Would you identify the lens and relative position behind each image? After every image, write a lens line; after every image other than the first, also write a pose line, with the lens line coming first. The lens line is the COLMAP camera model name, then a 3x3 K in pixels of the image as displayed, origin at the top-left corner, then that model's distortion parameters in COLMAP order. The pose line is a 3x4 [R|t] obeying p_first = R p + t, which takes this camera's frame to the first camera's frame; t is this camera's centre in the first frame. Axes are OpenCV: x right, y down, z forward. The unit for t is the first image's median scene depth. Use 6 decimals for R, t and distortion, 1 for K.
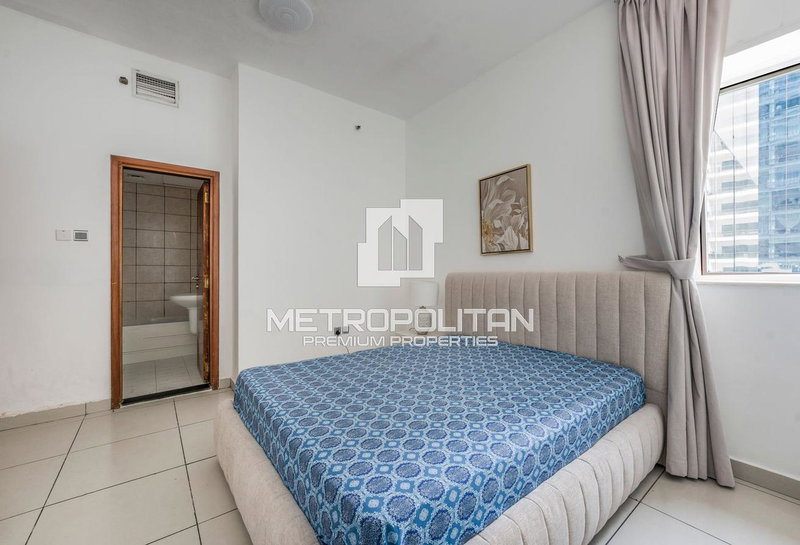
lens RADIAL K [[332.2, 0, 397.5], [0, 332.2, 264.0], [0, 0, 1]] dist [-0.013066, -0.000121]
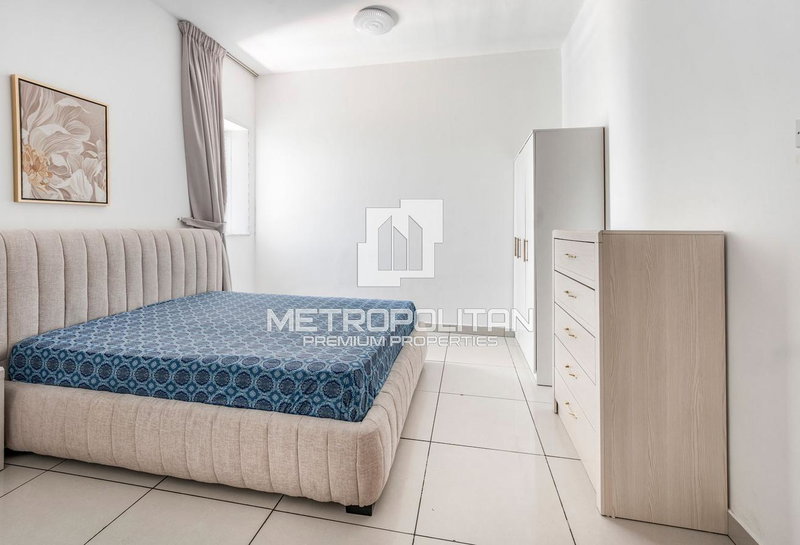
lens RADIAL K [[341.0, 0, 398.2], [0, 341.0, 230.7], [0, 0, 1]] dist [-0.002415, -0.000165]
pose [[-0.663418, 0.011142, 0.748166, -0.736508], [0.002283, 0.999915, -0.012867, 0.040286], [-0.748245, -0.006828, -0.663387, 0.968351]]
